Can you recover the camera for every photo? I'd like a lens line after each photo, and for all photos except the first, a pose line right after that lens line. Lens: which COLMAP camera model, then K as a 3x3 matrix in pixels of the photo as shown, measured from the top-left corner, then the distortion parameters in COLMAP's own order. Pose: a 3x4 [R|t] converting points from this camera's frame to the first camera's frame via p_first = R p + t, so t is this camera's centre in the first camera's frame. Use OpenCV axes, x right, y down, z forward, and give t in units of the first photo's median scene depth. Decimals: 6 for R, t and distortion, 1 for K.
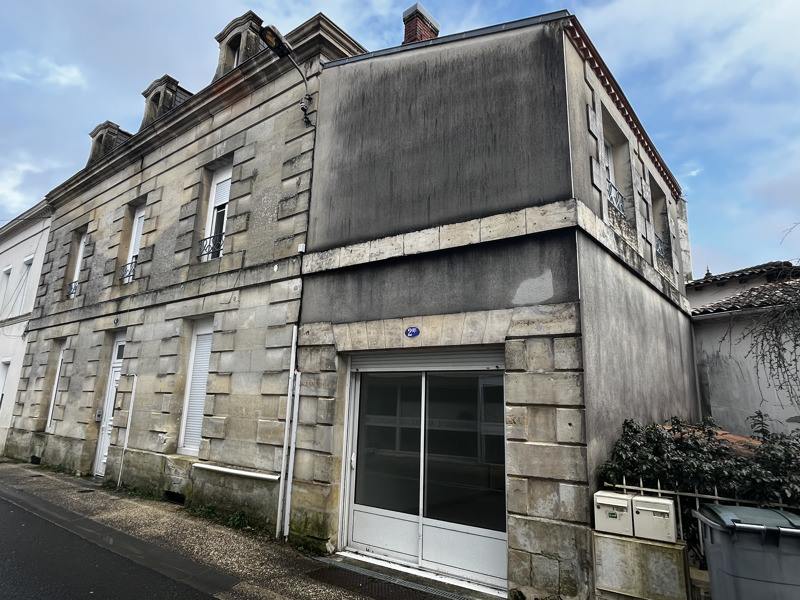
lens RADIAL K [[443.9, 0, 401.0], [0, 443.9, 301.5], [0, 0, 1]] dist [-0.003394, -0.000395]
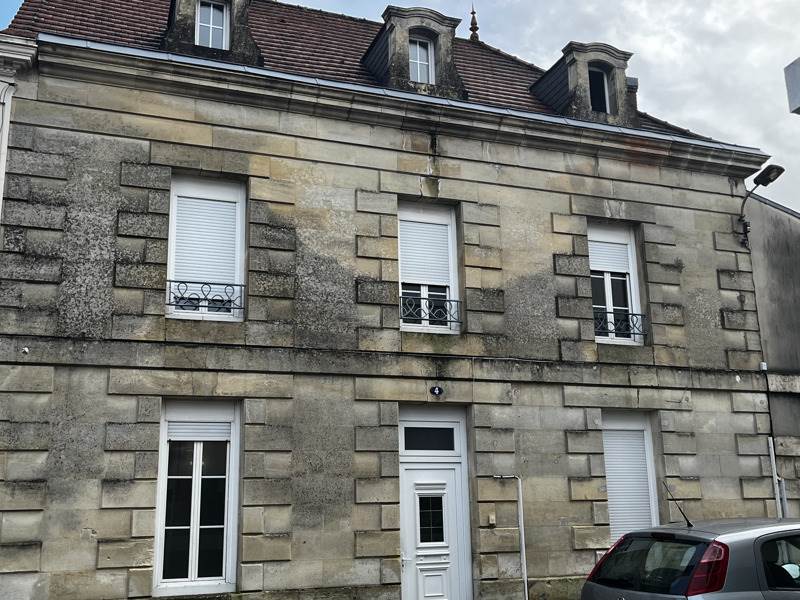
lens RADIAL K [[887.8, 0, 399.9], [0, 887.8, 300.1], [0, 0, 1]] dist [0.025345, 0.000000]
pose [[0.560015, 0.168866, 0.811091, -2.477310], [-0.145626, 0.983828, -0.104282, 0.079358], [-0.815583, -0.059717, 0.575550, 0.444462]]
